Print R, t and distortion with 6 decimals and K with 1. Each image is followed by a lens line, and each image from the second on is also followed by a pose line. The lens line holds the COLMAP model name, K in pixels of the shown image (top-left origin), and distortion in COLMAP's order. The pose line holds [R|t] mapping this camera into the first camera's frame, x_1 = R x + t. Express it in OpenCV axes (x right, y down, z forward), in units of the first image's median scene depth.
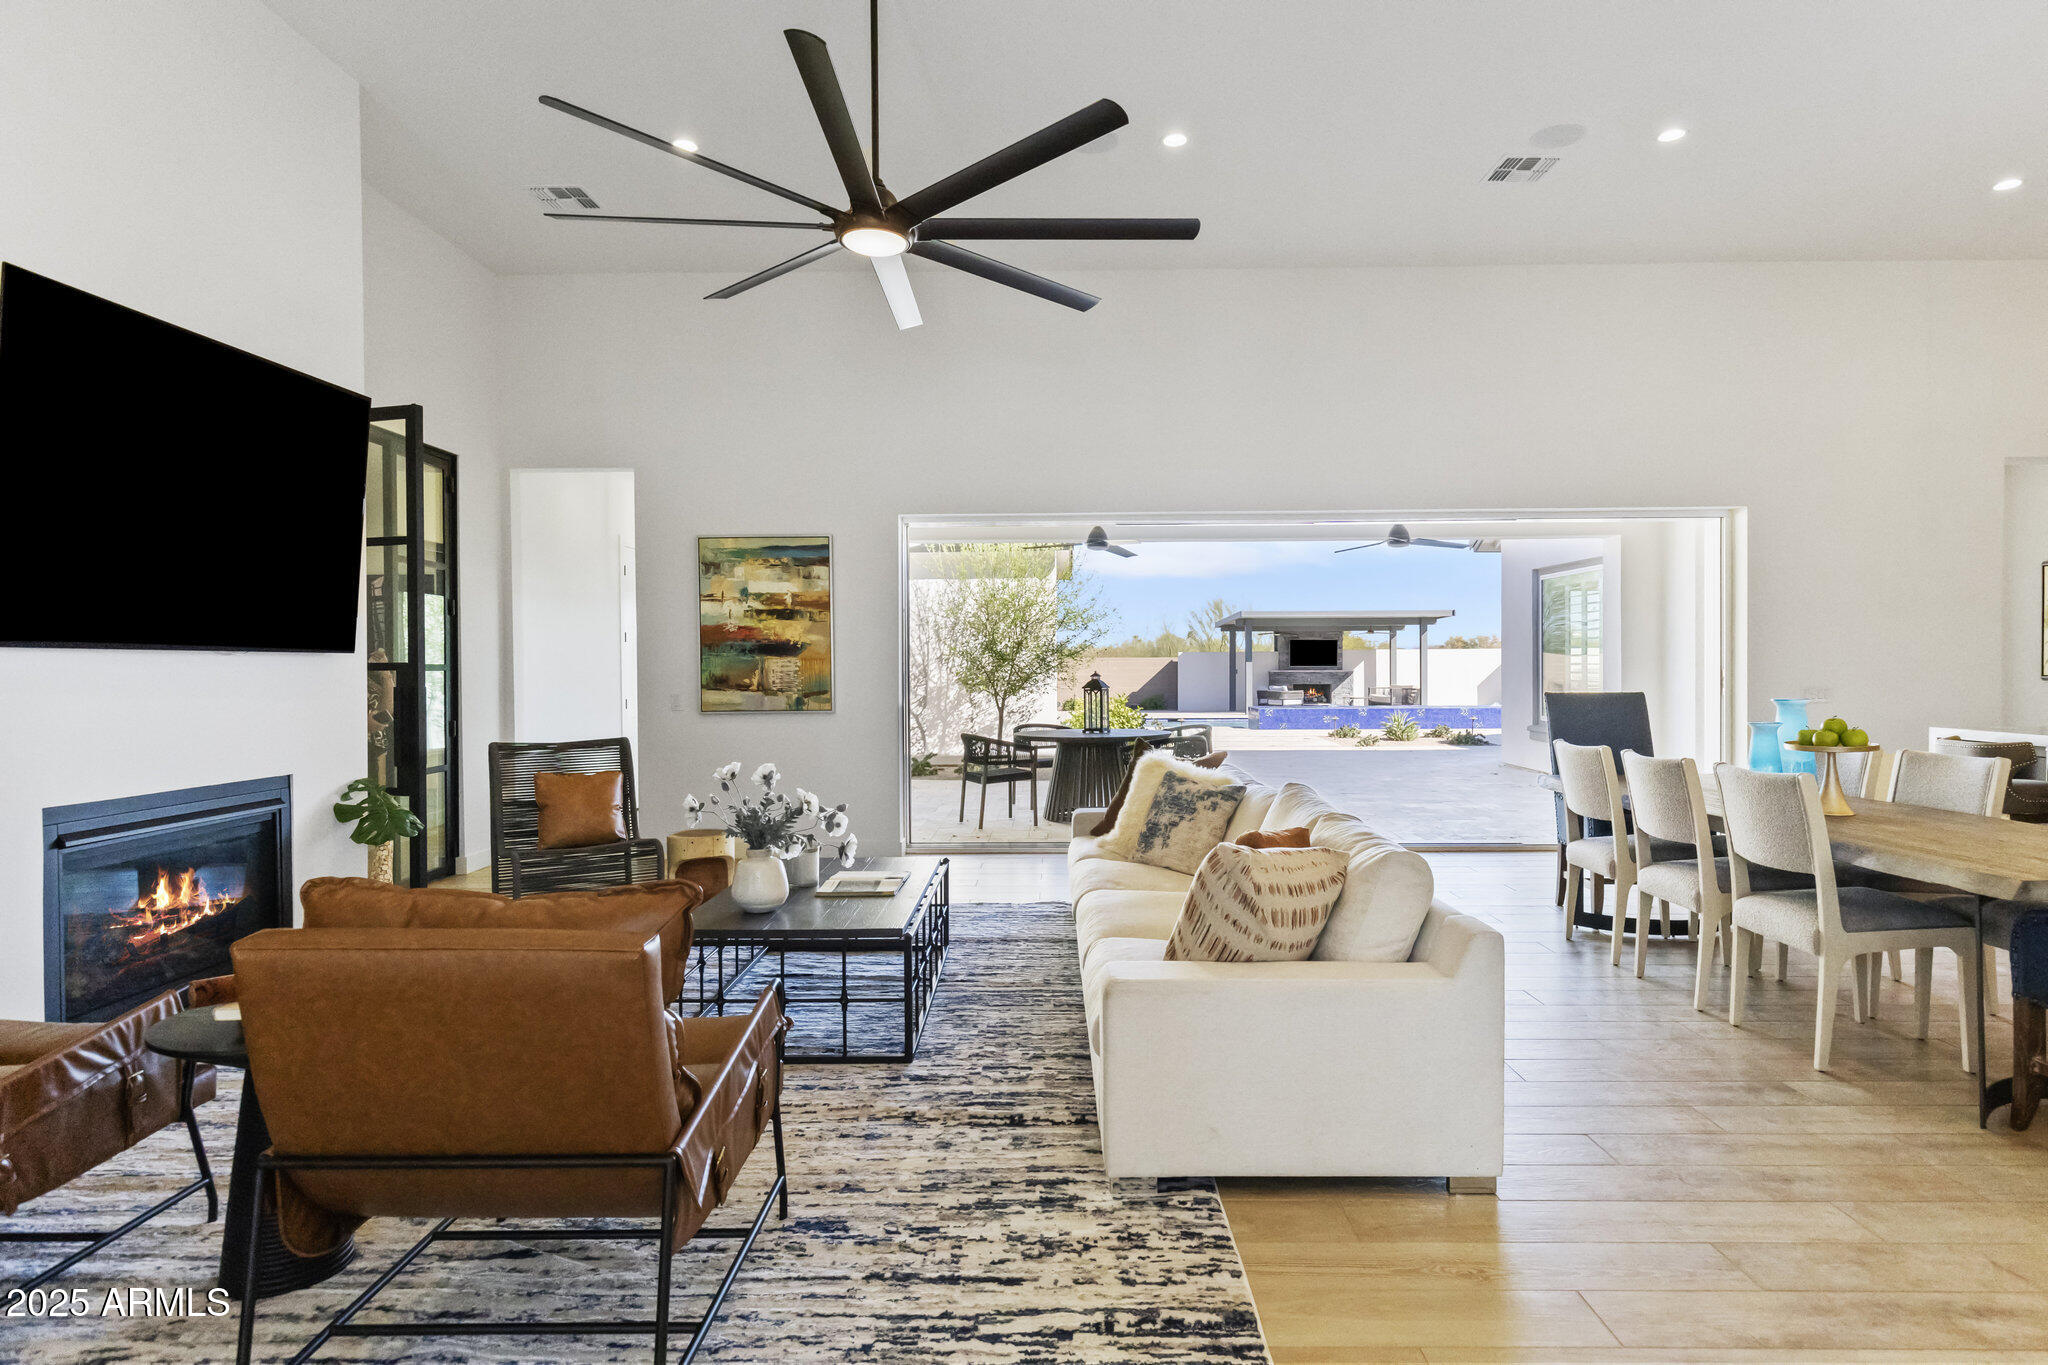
lens RADIAL K [[1123.3, 0, 1048.4], [0, 1123.3, 682.0], [0, 0, 1]] dist [0.004892, -0.000604]
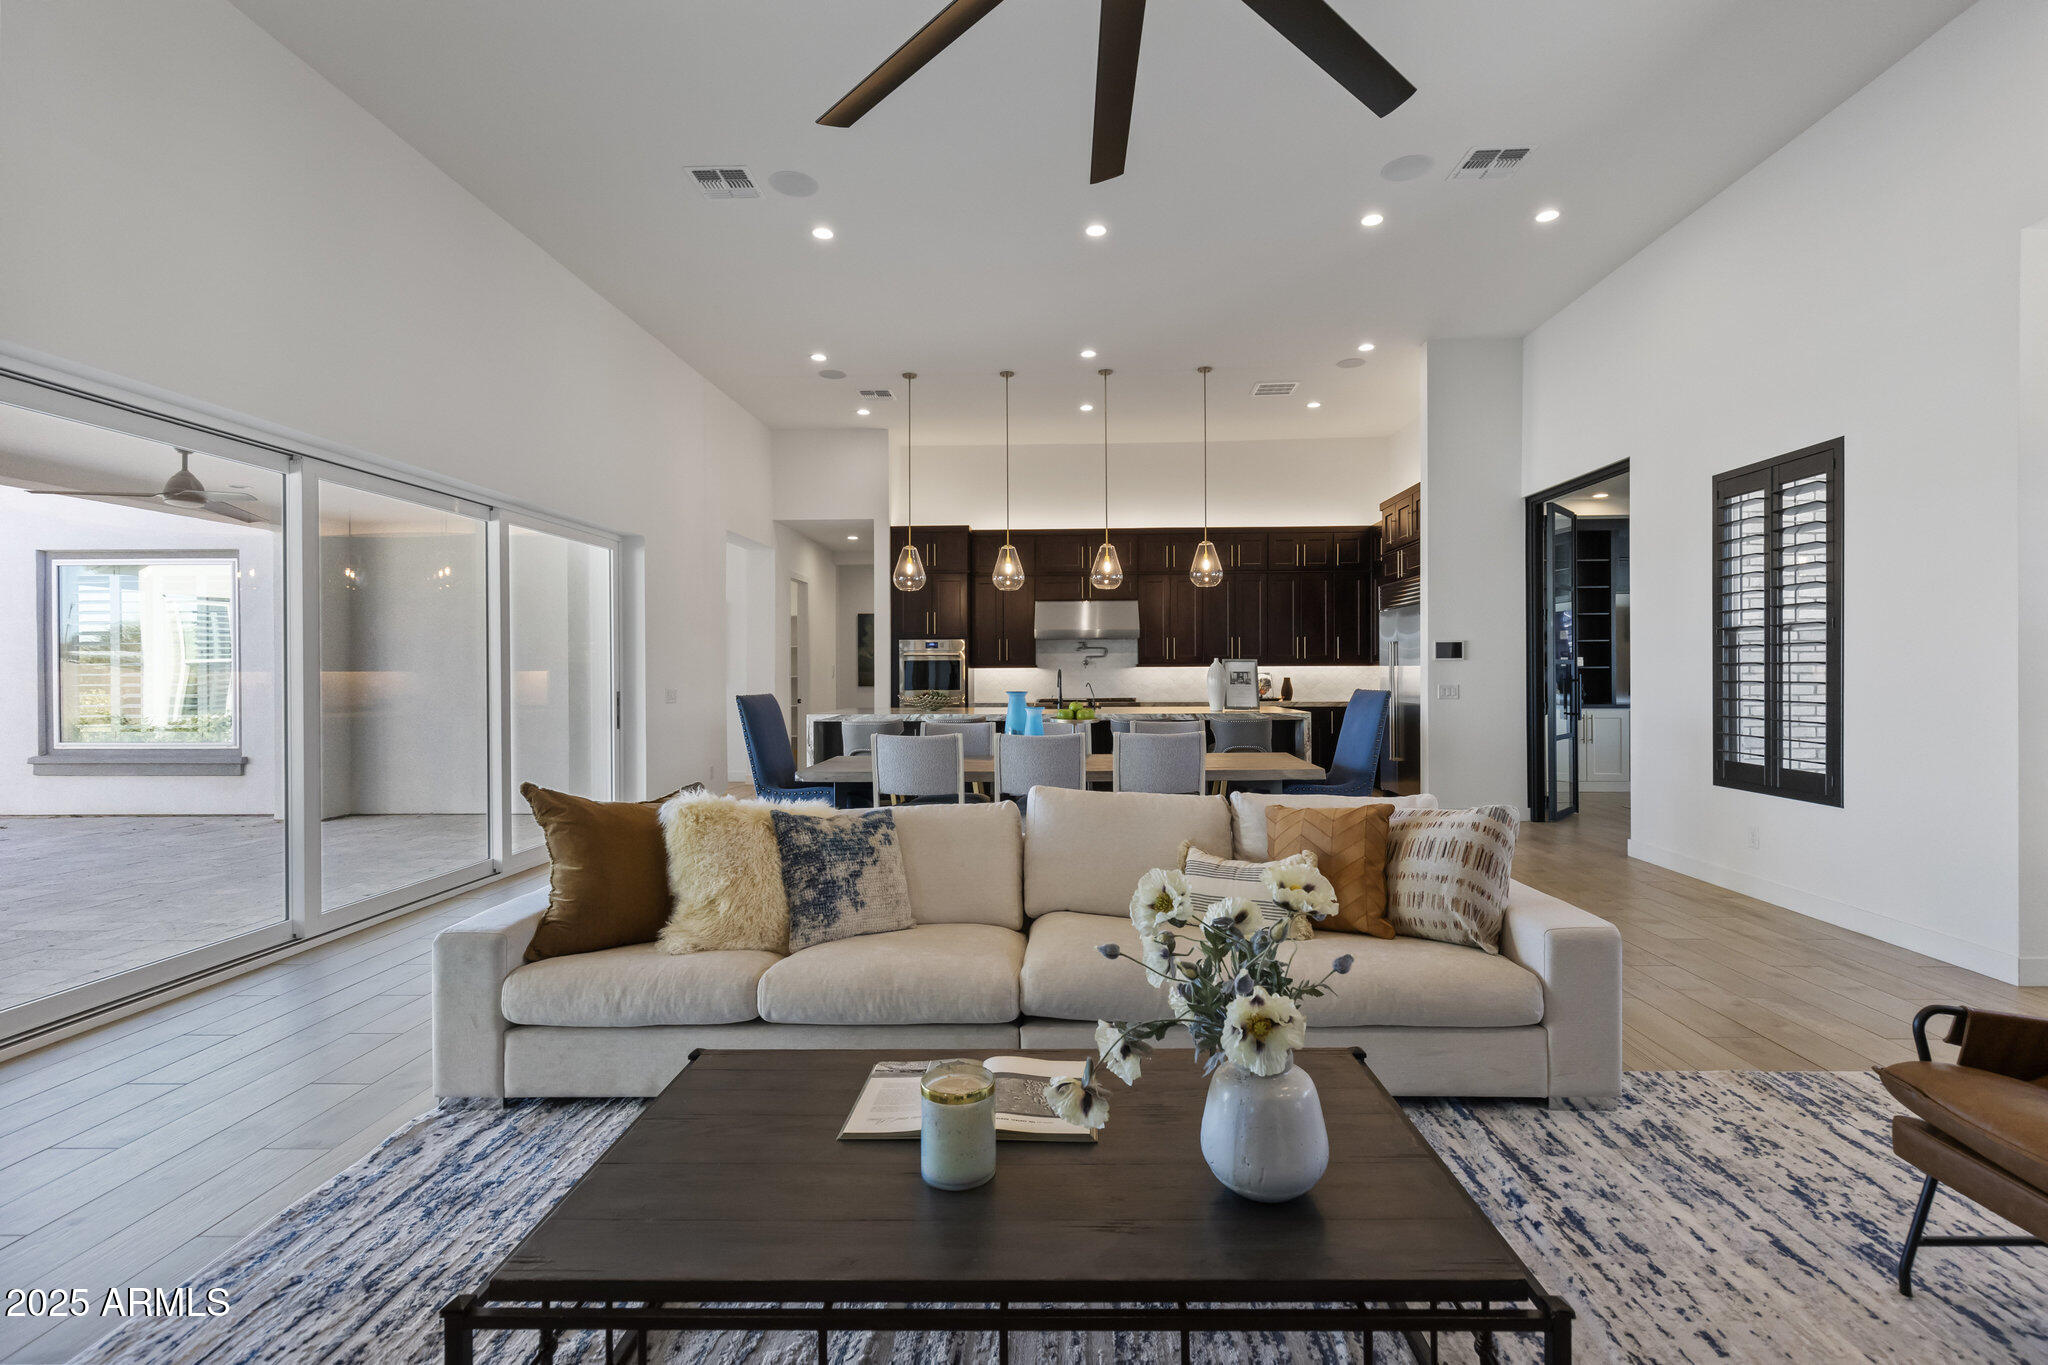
lens RADIAL K [[919.8, 0, 1047.1], [0, 919.8, 679.0], [0, 0, 1]] dist [0.003282, -0.000237]
pose [[0.019881, -0.001873, 0.999801, -0.326282], [0.020139, 0.999796, 0.001472, -0.001376], [-0.999599, 0.020106, 0.019914, 0.561340]]
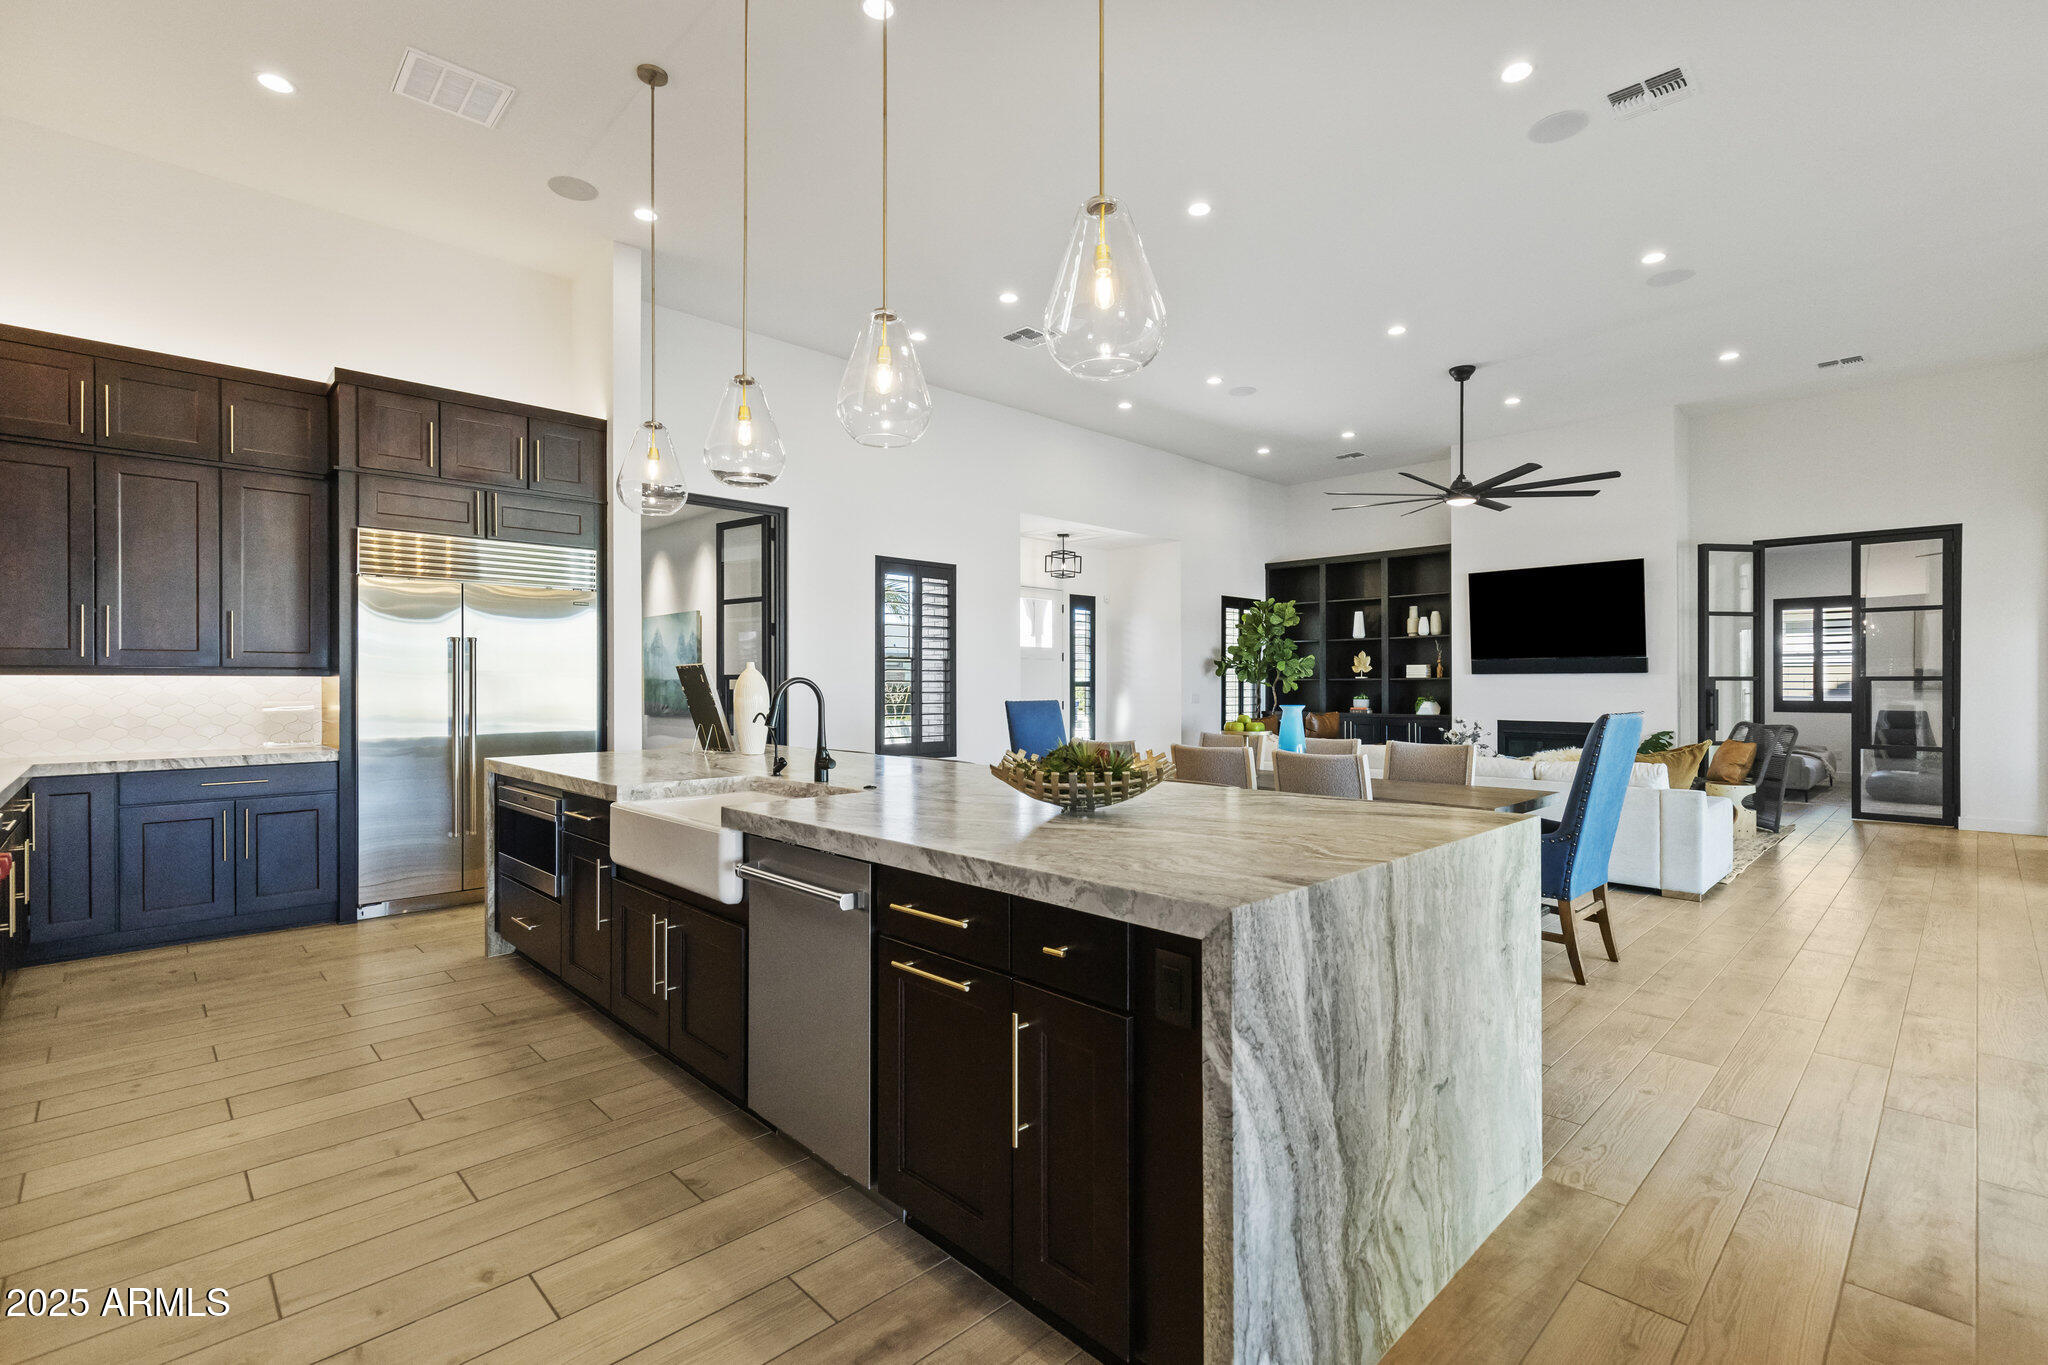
lens RADIAL K [[919.8, 0, 1047.1], [0, 919.8, 679.0], [0, 0, 1]] dist [0.003282, -0.000237]
pose [[-0.699176, 0.001875, -0.714947, 0.991360], [-0.006888, 0.999932, 0.009359, -0.015049], [0.714916, 0.011468, -0.699116, 0.935065]]
